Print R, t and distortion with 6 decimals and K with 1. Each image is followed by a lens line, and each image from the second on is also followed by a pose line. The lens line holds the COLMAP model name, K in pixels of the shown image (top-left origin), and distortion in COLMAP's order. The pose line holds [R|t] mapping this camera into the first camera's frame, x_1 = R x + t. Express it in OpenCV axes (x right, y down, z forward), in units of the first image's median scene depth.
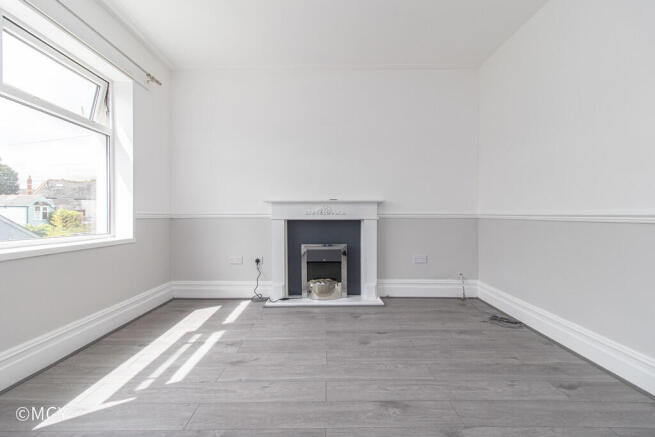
lens RADIAL K [[300.4, 0, 327.5], [0, 300.4, 218.5], [0, 0, 1]] dist [-0.000004, 0.000311]
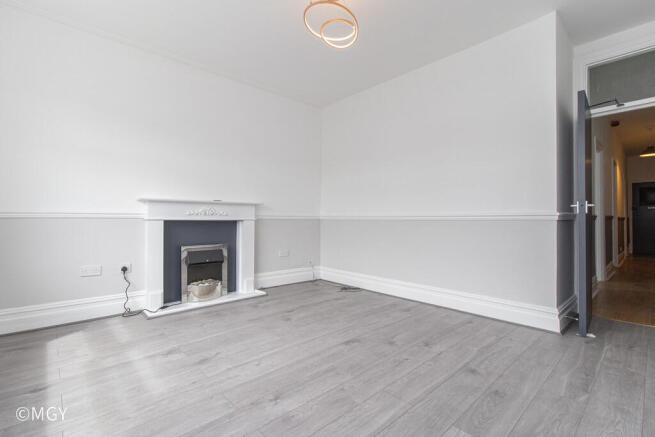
lens RADIAL K [[300.4, 0, 327.5], [0, 300.4, 218.5], [0, 0, 1]] dist [-0.000004, 0.000311]
pose [[0.737715, 0.004855, 0.675094, -0.393695], [0.005670, 0.999894, -0.013387, 0.013652], [-0.675088, 0.013704, 0.737610, -0.010400]]
